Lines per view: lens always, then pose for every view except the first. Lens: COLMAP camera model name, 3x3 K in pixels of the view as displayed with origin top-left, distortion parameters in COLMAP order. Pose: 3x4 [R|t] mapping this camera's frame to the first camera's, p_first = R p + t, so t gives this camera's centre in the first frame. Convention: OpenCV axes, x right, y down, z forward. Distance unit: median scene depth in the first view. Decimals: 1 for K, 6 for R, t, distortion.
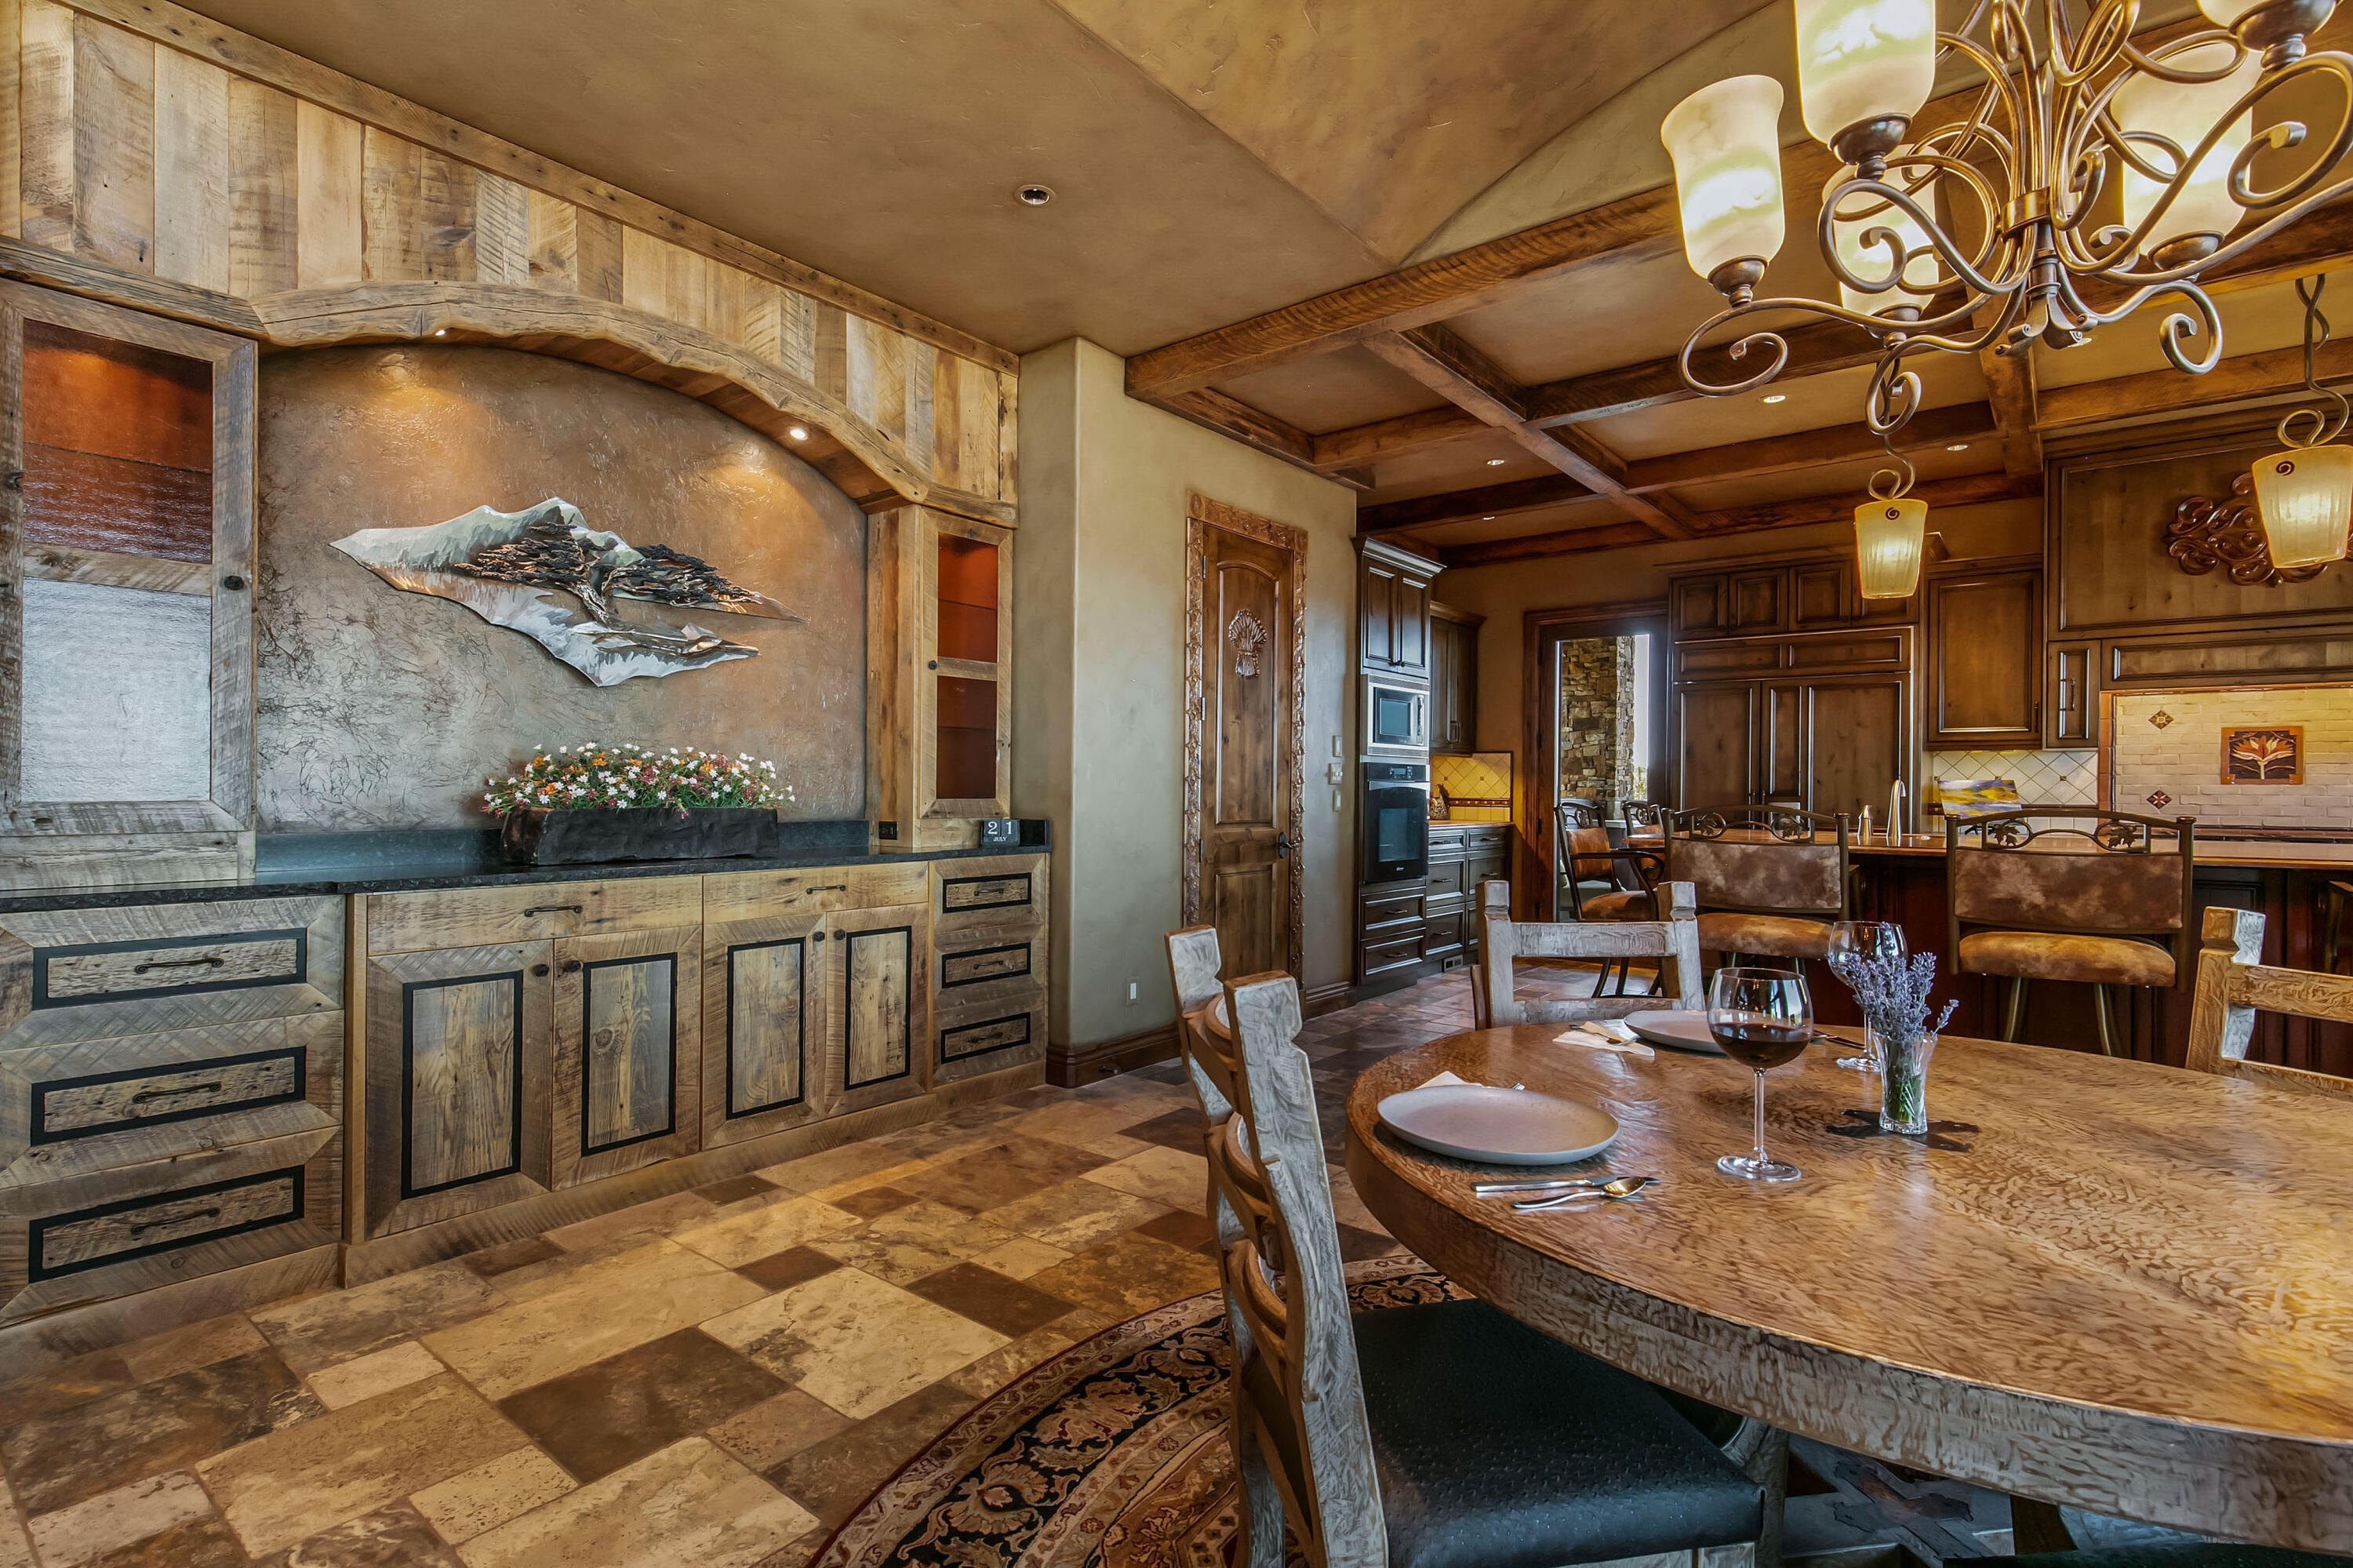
lens RADIAL K [[1093.8, 0, 1149.5], [0, 1093.8, 797.2], [0, 0, 1]] dist [0.012181, -0.004367]
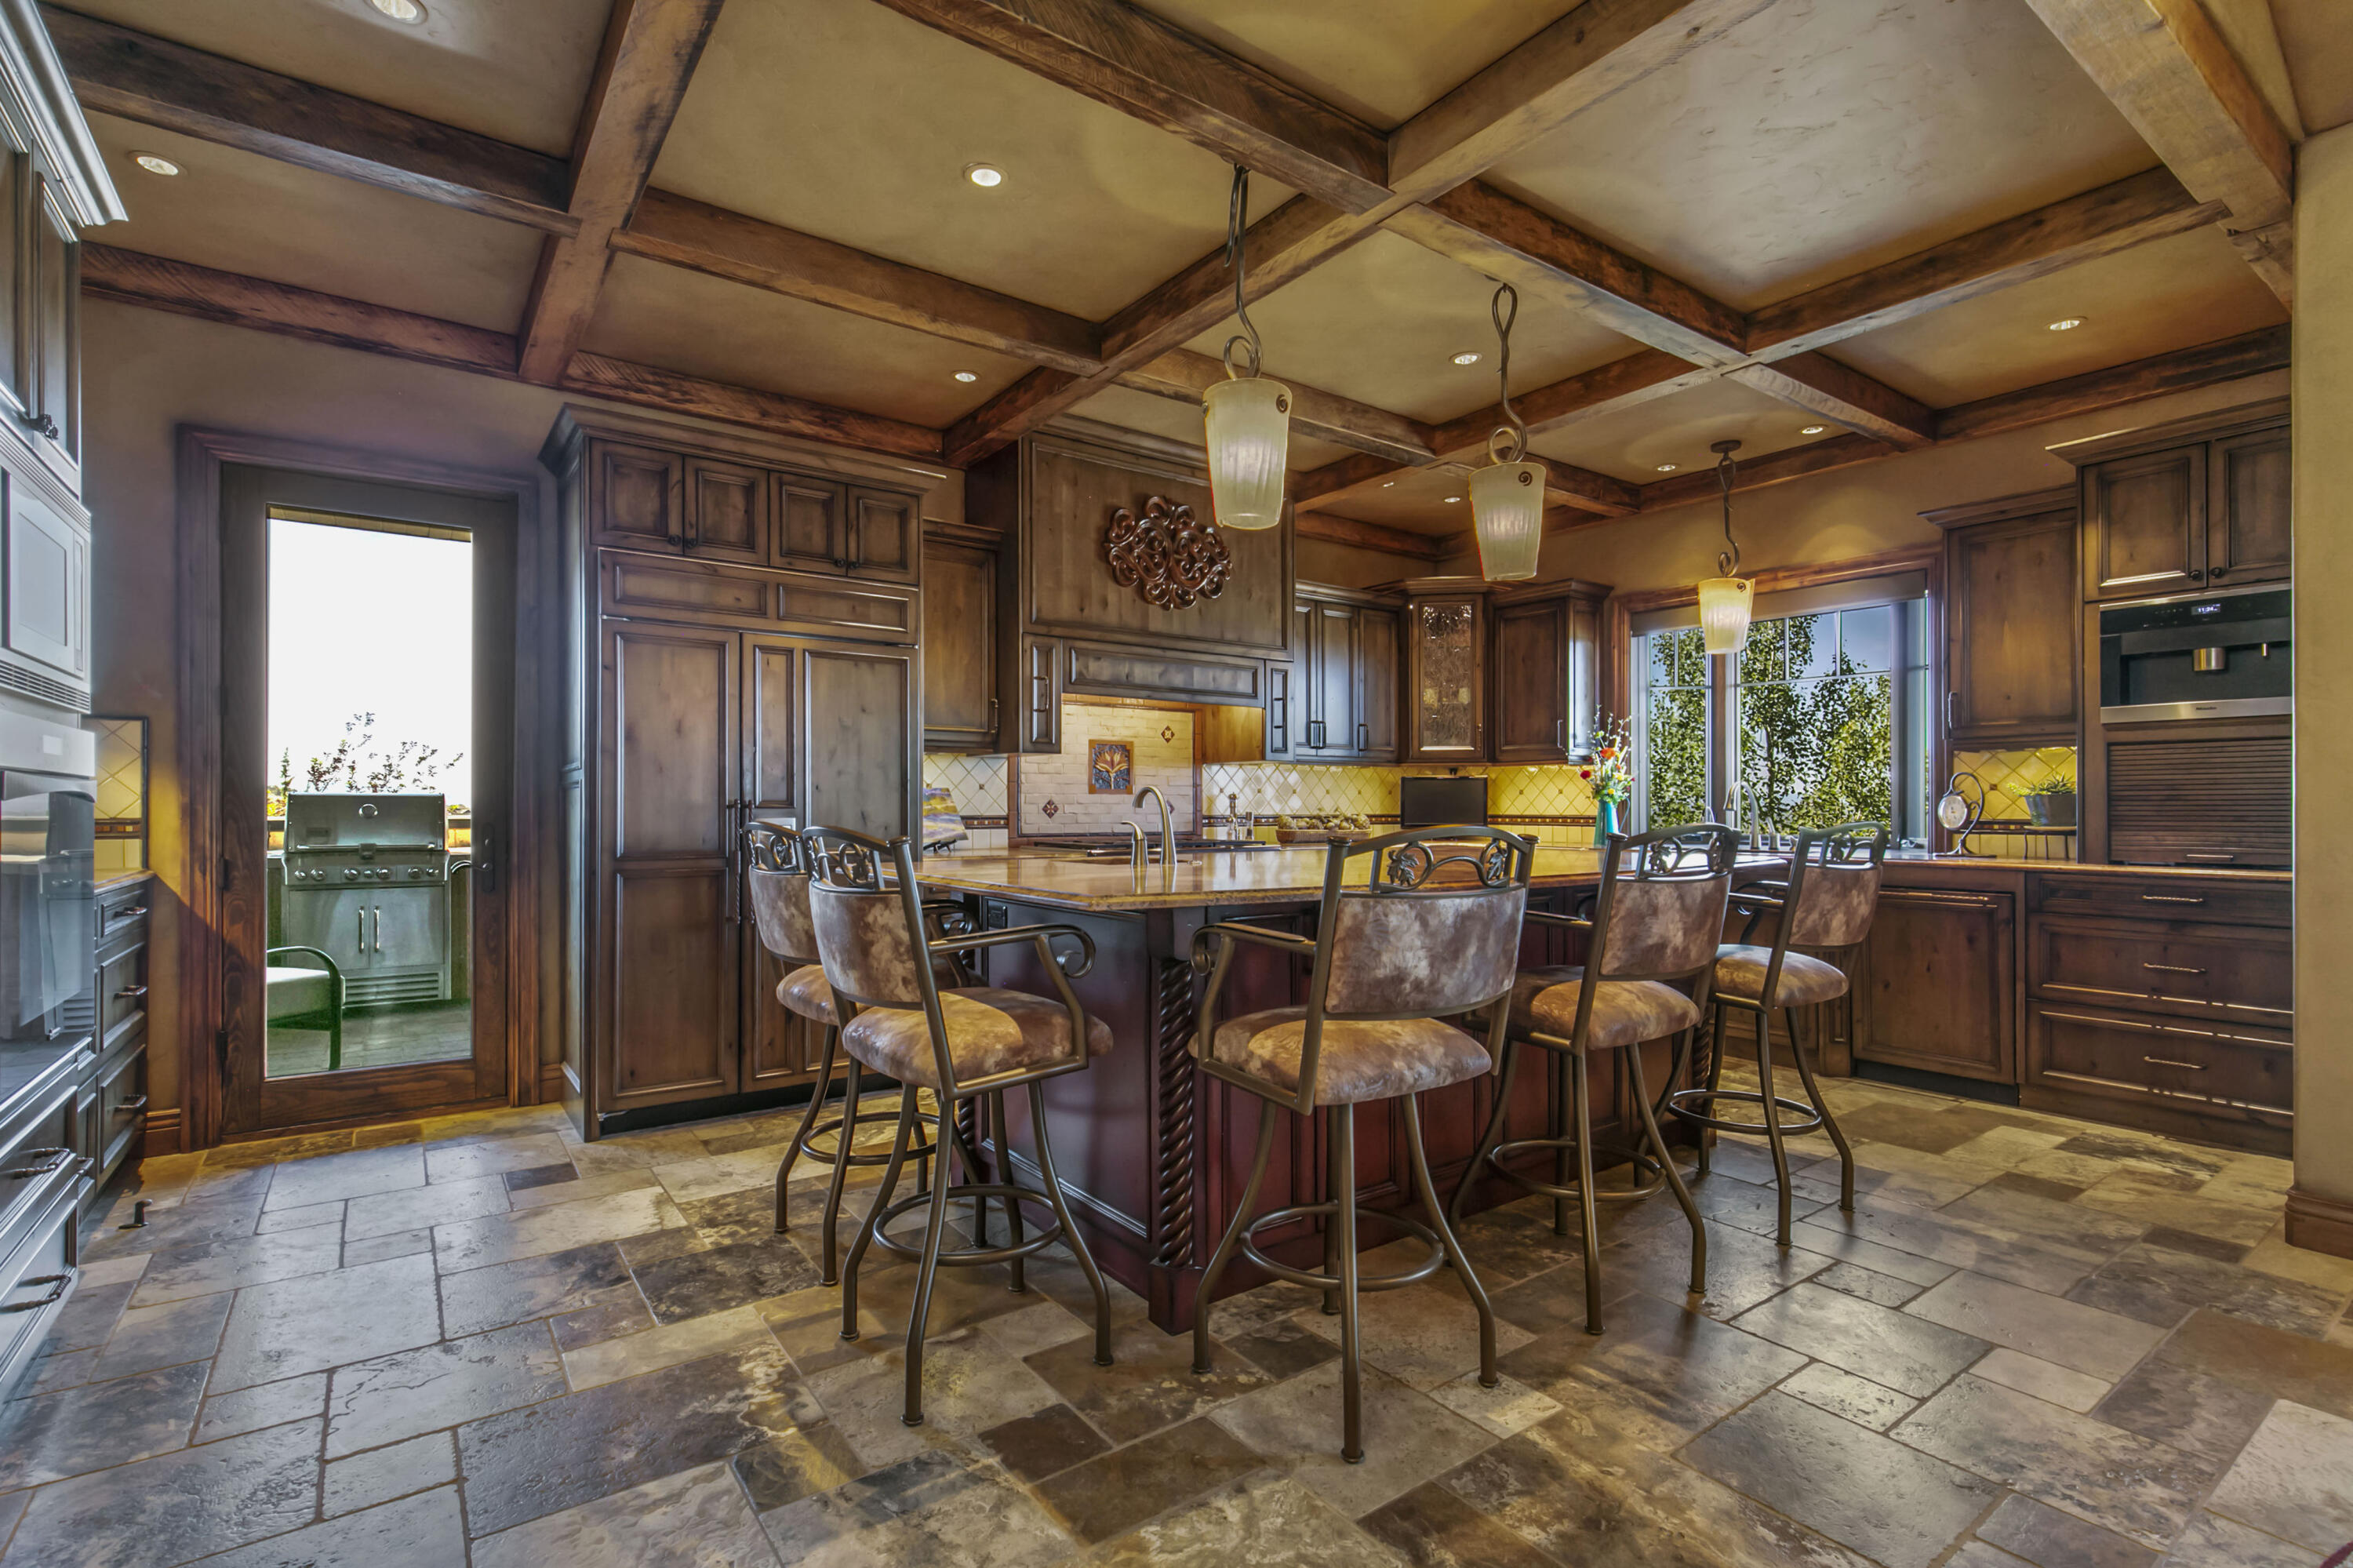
lens RADIAL K [[1093.8, 0, 1149.5], [0, 1093.8, 797.2], [0, 0, 1]] dist [0.012181, -0.004367]
pose [[0.268413, 0.002345, 0.963301, -0.010148], [0.008336, 0.999954, -0.004757, -0.003165], [-0.963268, 0.009307, 0.268381, 0.701428]]
